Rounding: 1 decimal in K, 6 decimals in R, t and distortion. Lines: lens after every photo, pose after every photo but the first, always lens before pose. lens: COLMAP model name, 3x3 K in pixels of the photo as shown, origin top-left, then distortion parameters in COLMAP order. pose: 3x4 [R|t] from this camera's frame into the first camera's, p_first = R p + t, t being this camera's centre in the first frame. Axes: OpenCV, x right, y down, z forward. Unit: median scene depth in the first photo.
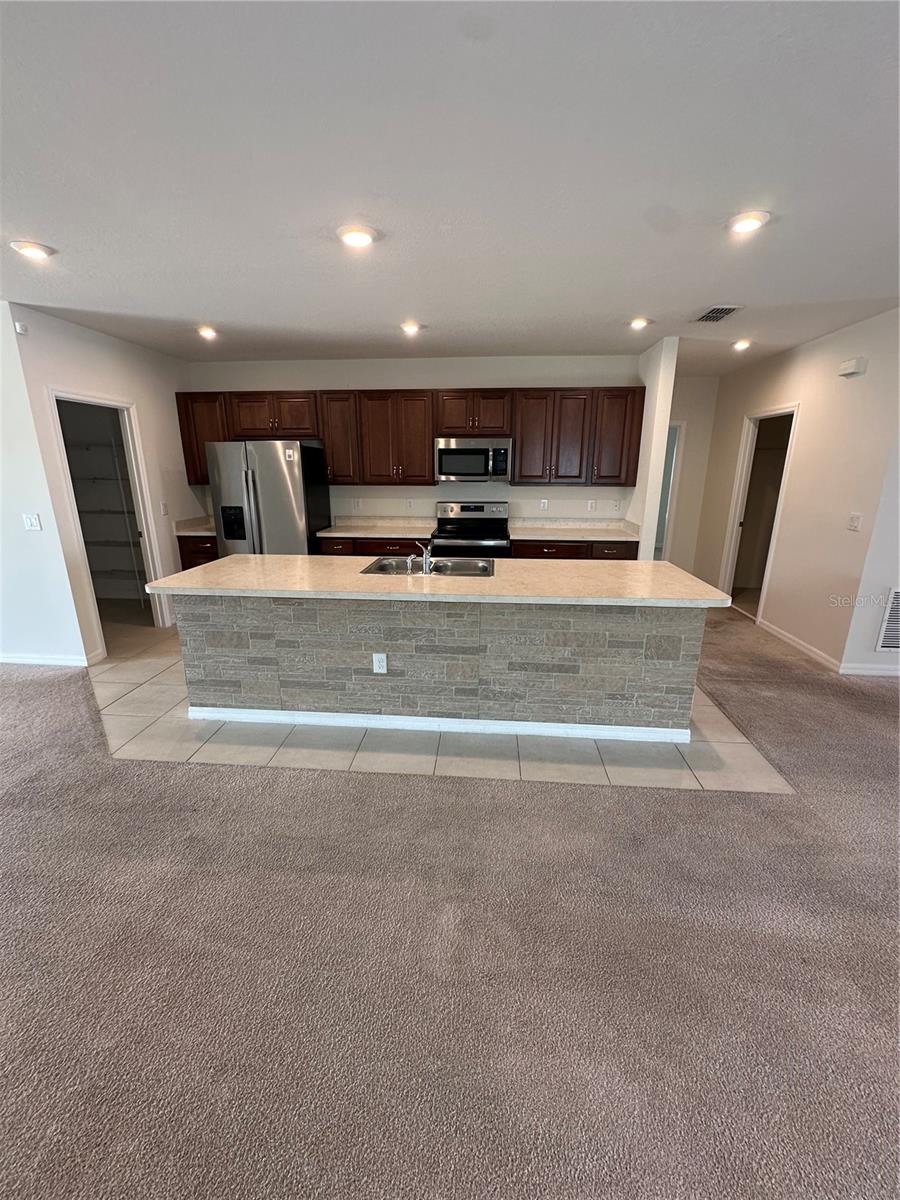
lens RADIAL K [[477.9, 0, 450.0], [0, 477.9, 600.0], [0, 0, 1]] dist [0.000193, 0.000378]
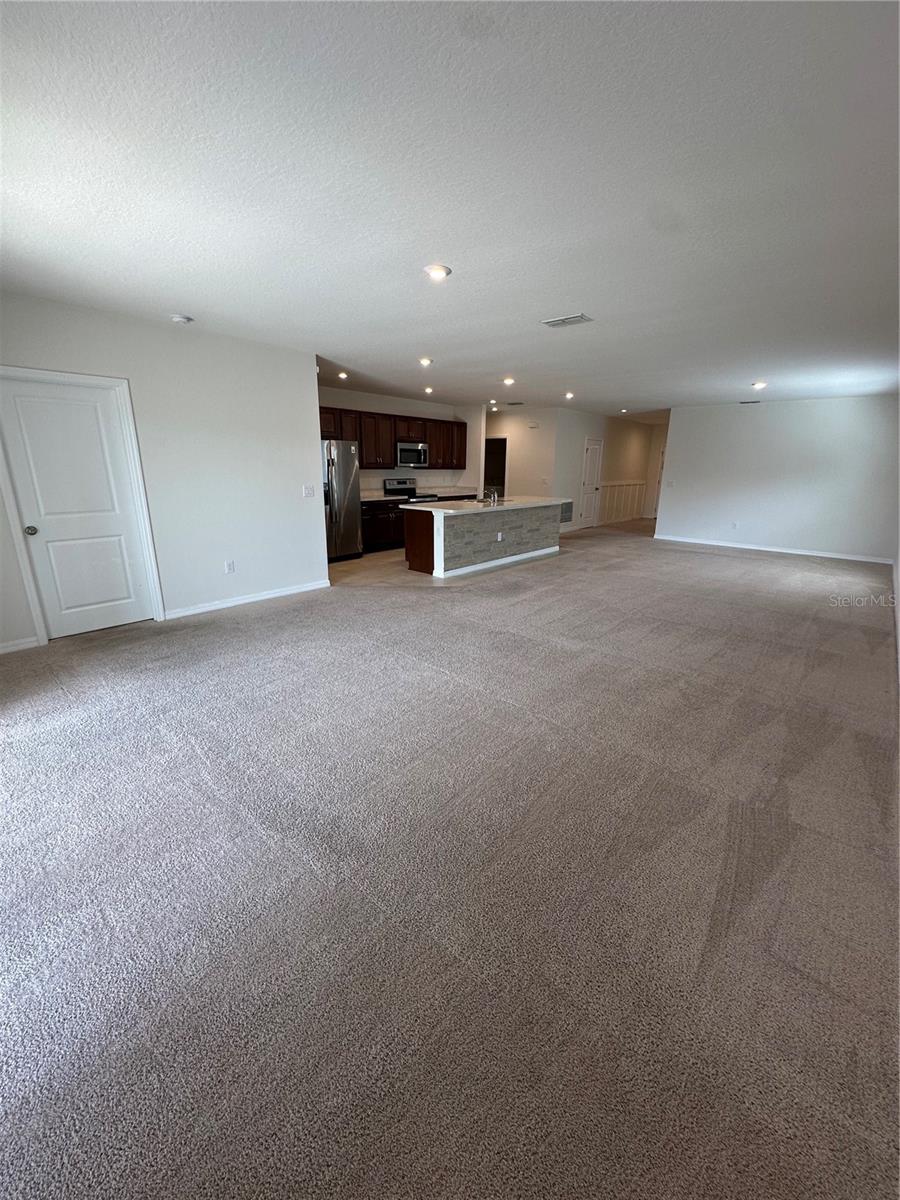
lens RADIAL K [[477.9, 0, 450.0], [0, 477.9, 600.0], [0, 0, 1]] dist [0.000193, 0.000378]
pose [[0.595172, -0.214052, 0.774565, -1.432855], [0.205815, 0.972326, 0.110555, 0.076429], [-0.776795, 0.093618, 0.622757, -0.204825]]
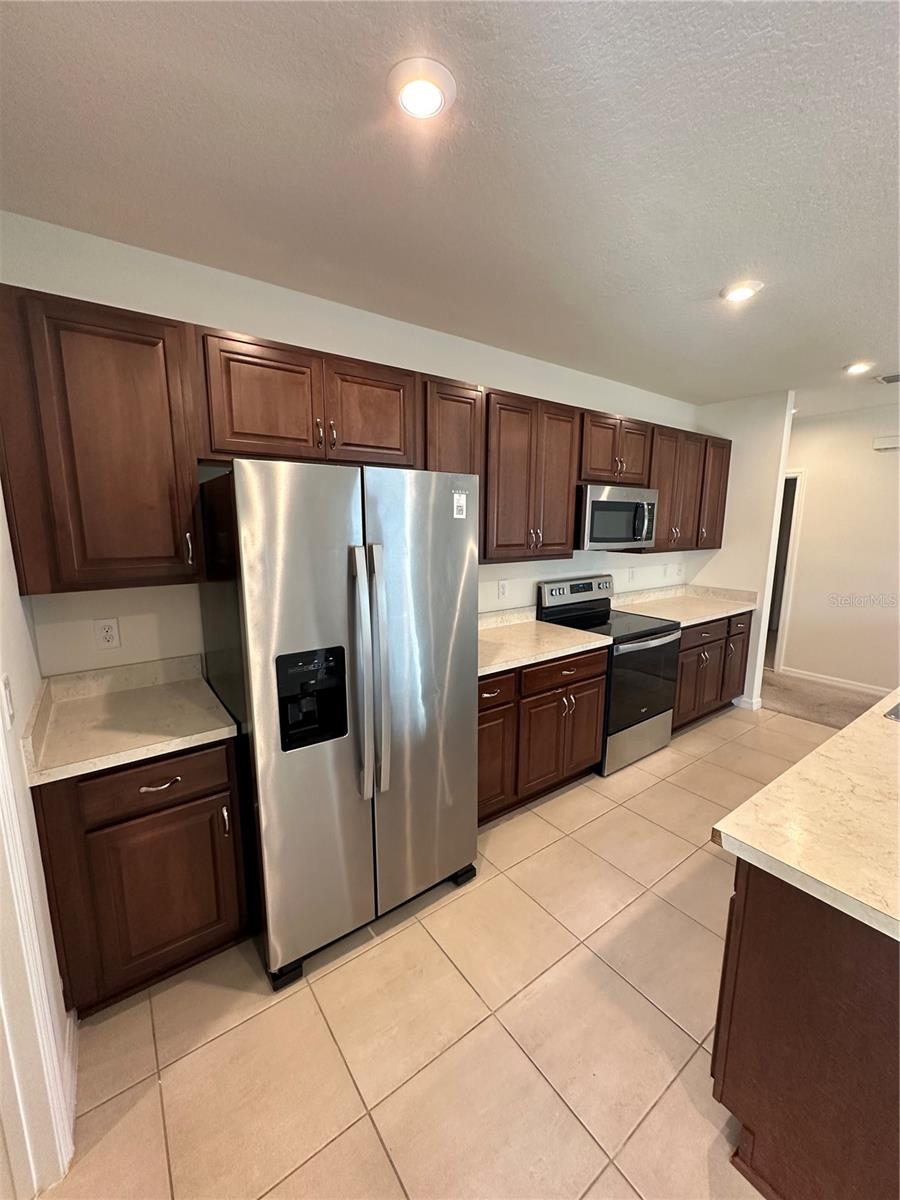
lens RADIAL K [[477.9, 0, 450.0], [0, 477.9, 600.0], [0, 0, 1]] dist [0.000193, 0.000378]
pose [[0.755242, -0.106951, 0.646662, -0.592214], [0.175180, 0.983644, -0.041910, -0.197395], [-0.631603, 0.144934, 0.761625, 0.667426]]
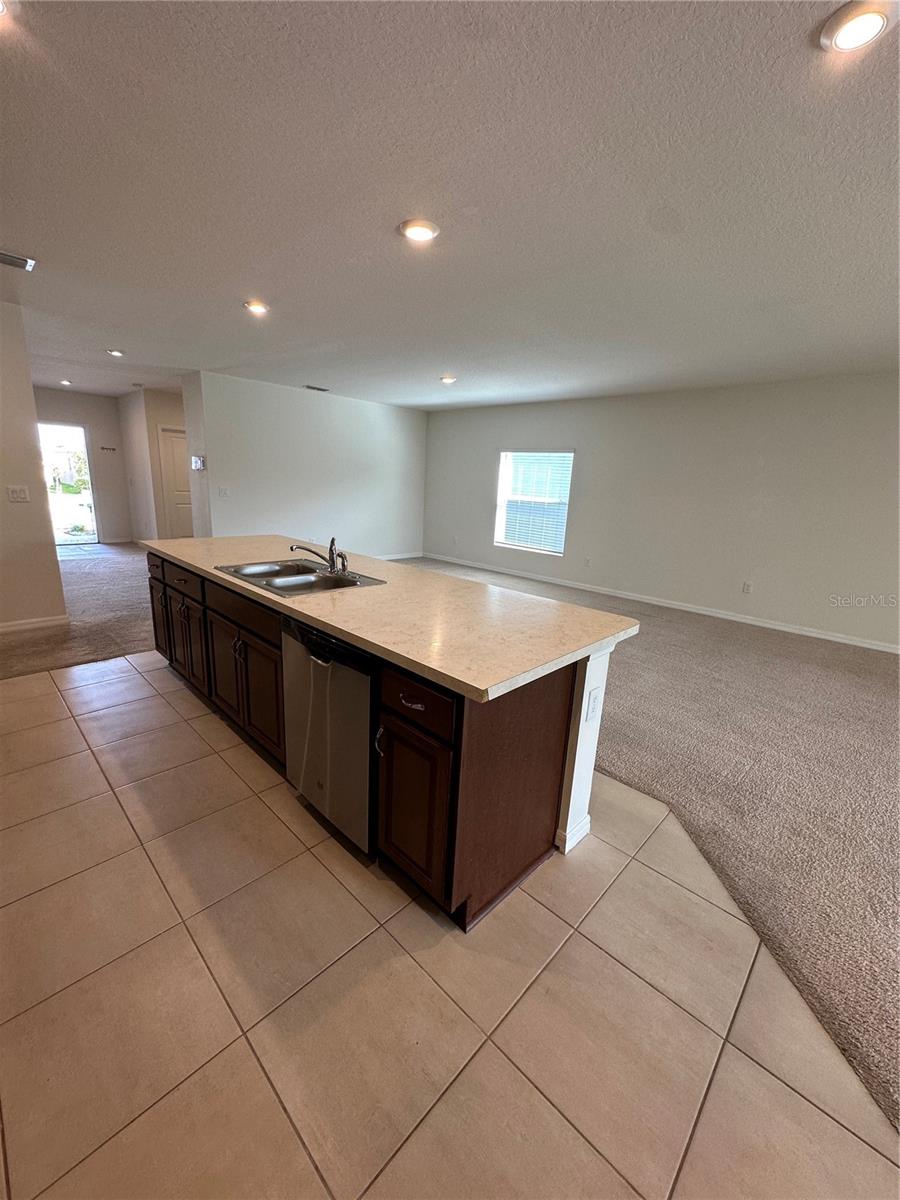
lens RADIAL K [[477.9, 0, 450.0], [0, 477.9, 600.0], [0, 0, 1]] dist [0.000193, 0.000378]
pose [[-0.773618, -0.206841, 0.598942, -0.291002], [0.110130, 0.886947, 0.448550, -0.346778], [-0.624009, 0.412968, -0.663378, 1.487486]]
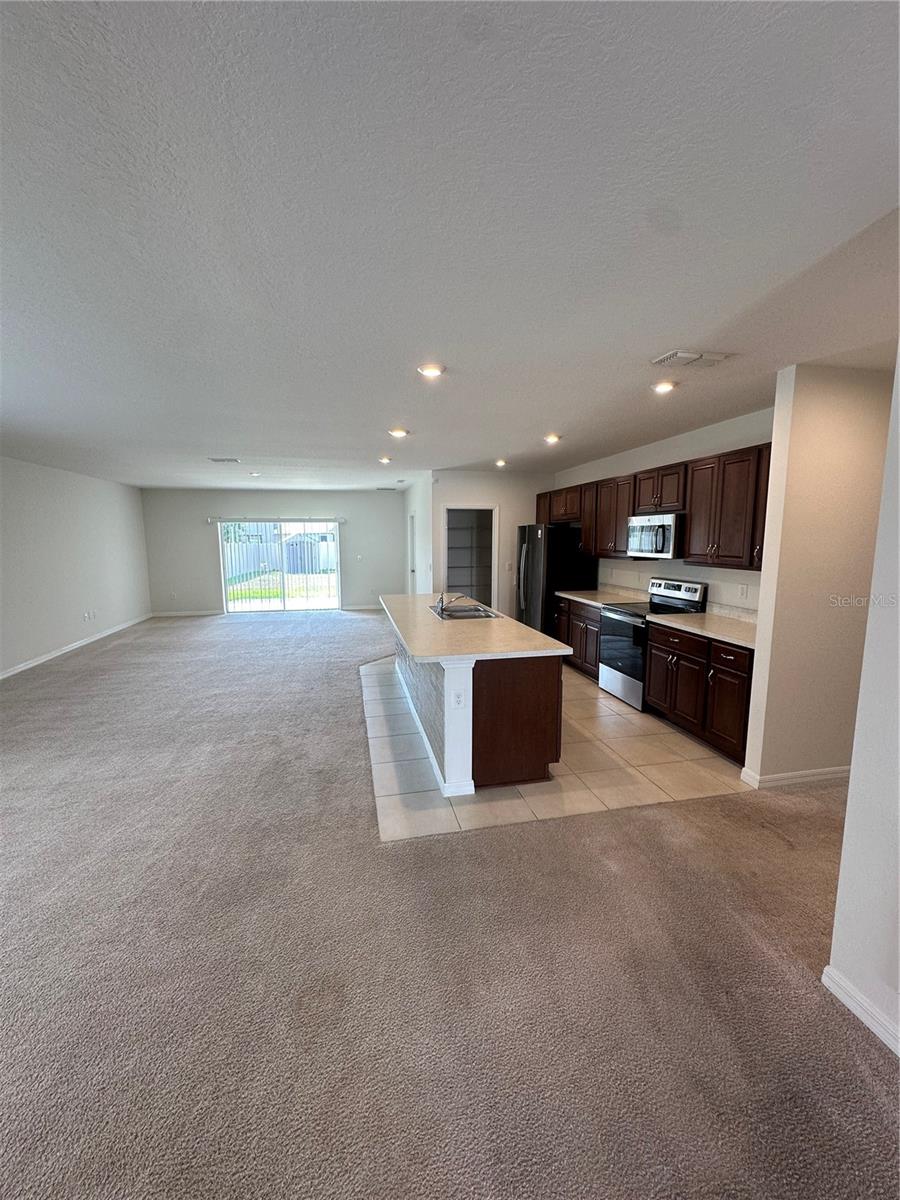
lens RADIAL K [[477.5, 0, 450.0], [0, 477.5, 600.0], [0, 0, 1]] dist [-0.001098, 0.000003]
pose [[0.291665, 0.123732, -0.948484, 0.889203], [-0.256559, 0.965383, 0.047043, -0.109556], [0.921471, 0.229622, 0.313313, 0.348922]]
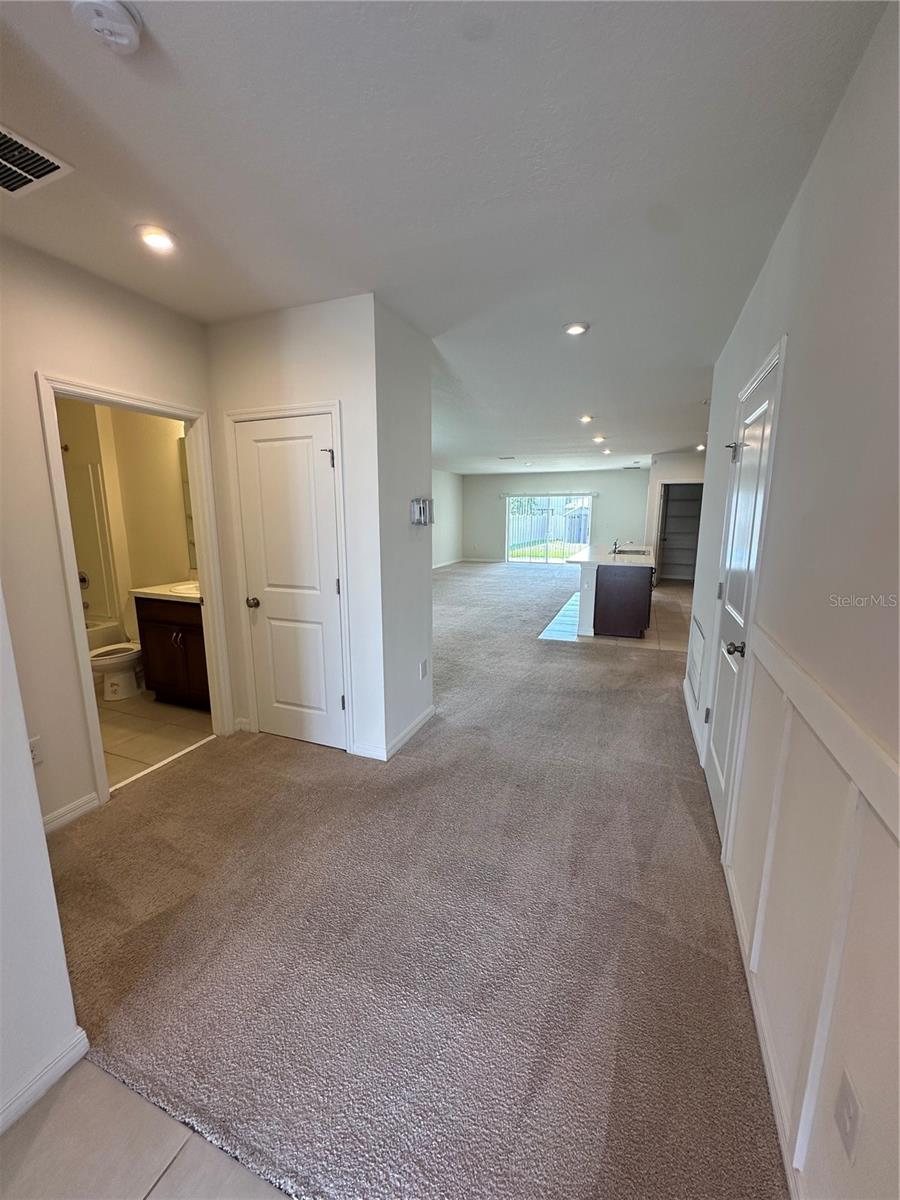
lens RADIAL K [[477.9, 0, 450.0], [0, 477.9, 600.0], [0, 0, 1]] dist [0.000193, 0.000378]
pose [[-0.294844, 0.171163, -0.940091, 1.601044], [-0.263318, 0.931180, 0.252126, -0.138749], [0.918548, 0.321880, -0.229482, 0.558284]]
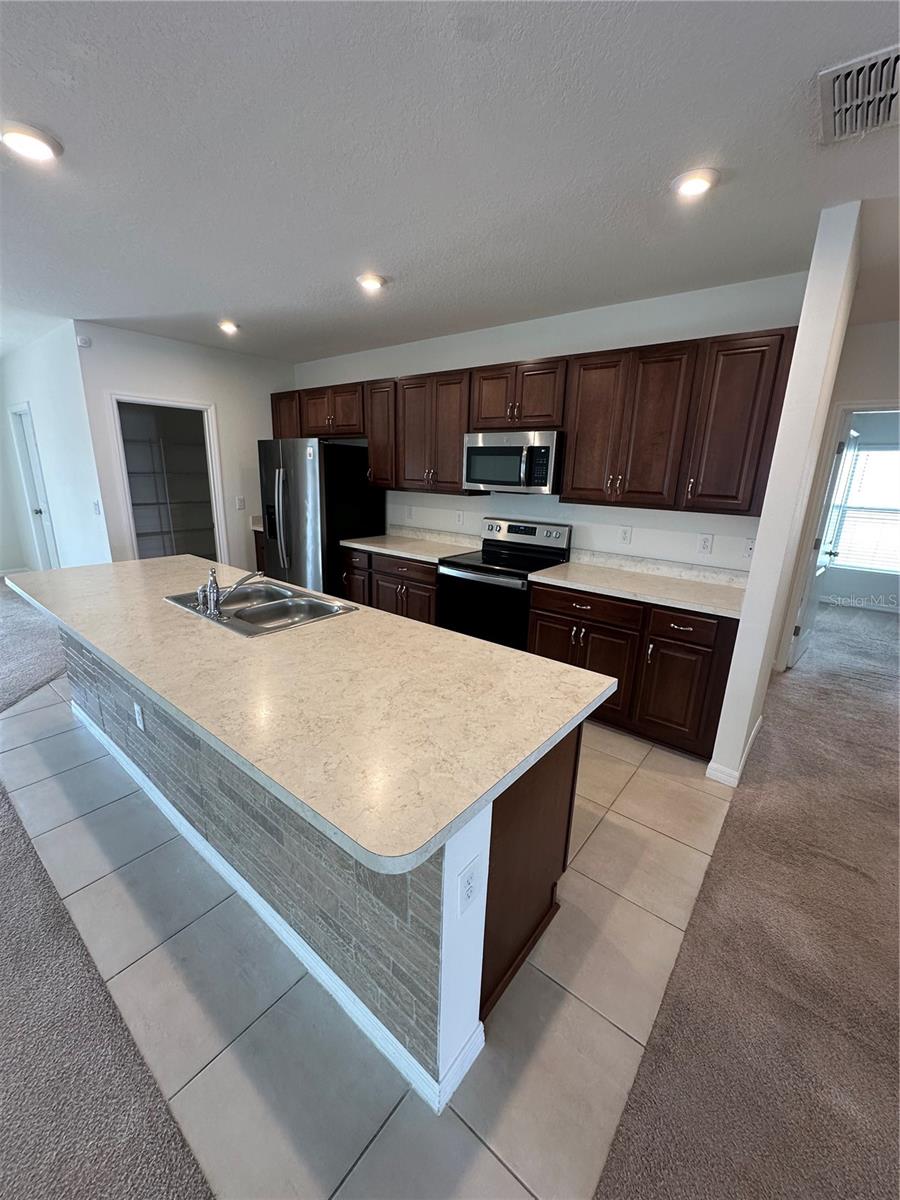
lens RADIAL K [[477.5, 0, 450.0], [0, 477.5, 600.0], [0, 0, 1]] dist [-0.001098, 0.000003]
pose [[0.827773, 0.170660, -0.534479, 0.400057], [-0.177977, 0.983288, 0.038323, -0.105370], [0.532087, 0.063402, 0.844313, 0.371700]]
